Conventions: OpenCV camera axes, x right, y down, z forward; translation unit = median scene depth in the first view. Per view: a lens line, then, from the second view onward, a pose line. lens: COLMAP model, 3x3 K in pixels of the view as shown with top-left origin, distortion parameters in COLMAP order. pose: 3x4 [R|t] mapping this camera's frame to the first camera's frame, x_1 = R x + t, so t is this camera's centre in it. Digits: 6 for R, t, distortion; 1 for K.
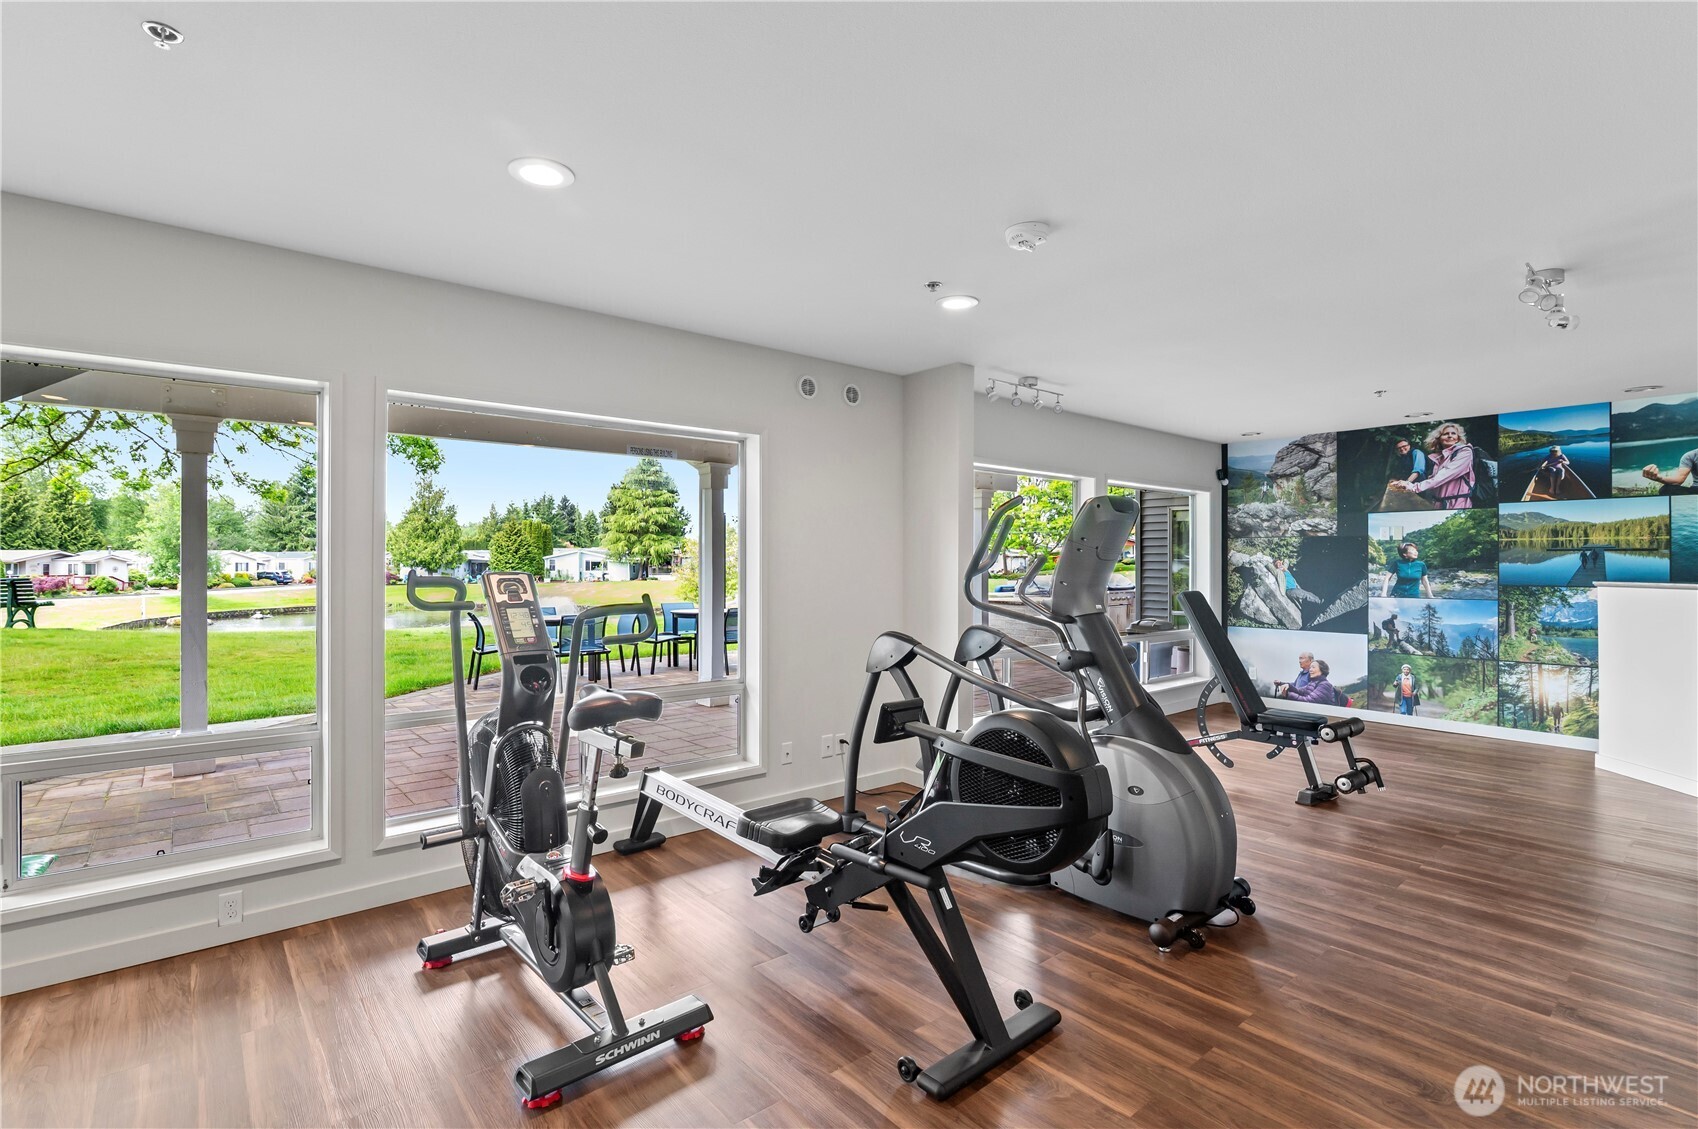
lens RADIAL K [[782.3, 0, 857.6], [0, 782.3, 572.5], [0, 0, 1]] dist [-0.017183, 0.000171]
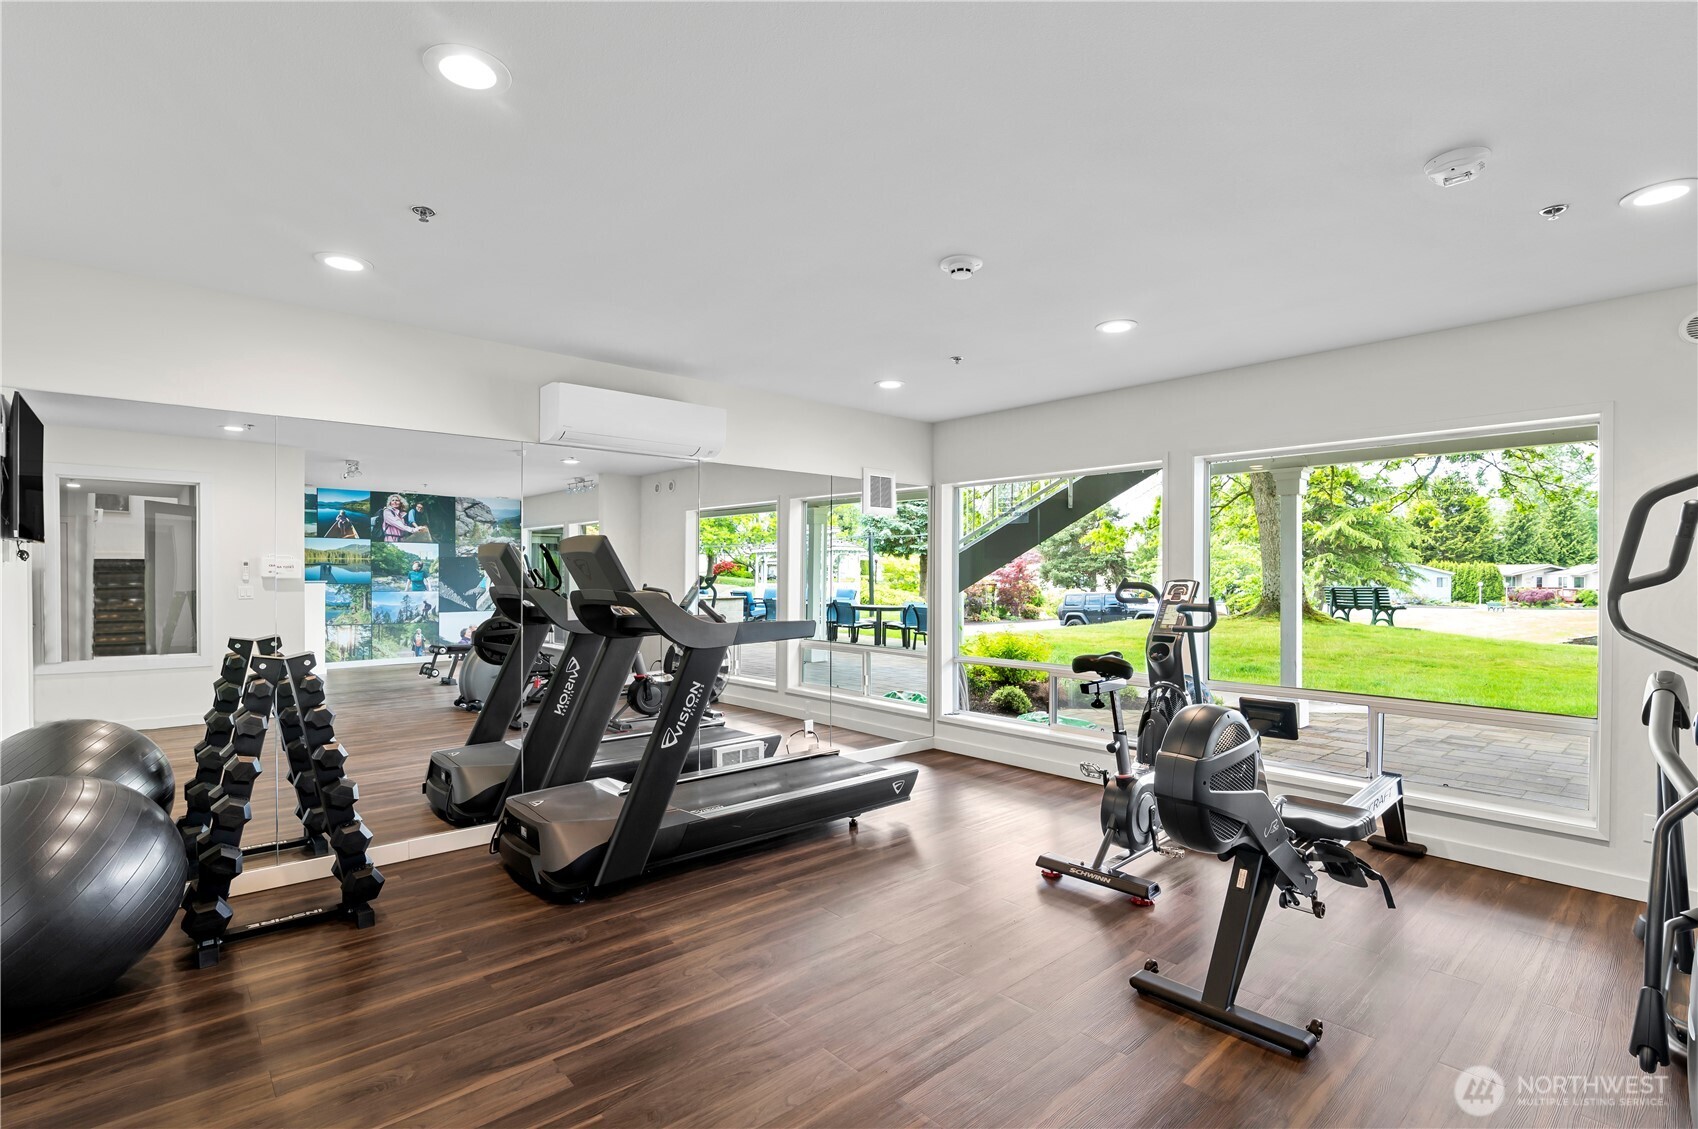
lens RADIAL K [[782.3, 0, 857.6], [0, 782.3, 572.5], [0, 0, 1]] dist [-0.017183, 0.000171]
pose [[0.031853, -0.005935, -0.999475, 0.193084], [-0.011277, 0.999917, -0.006297, 0.001053], [0.999429, 0.011472, 0.031784, 0.069528]]
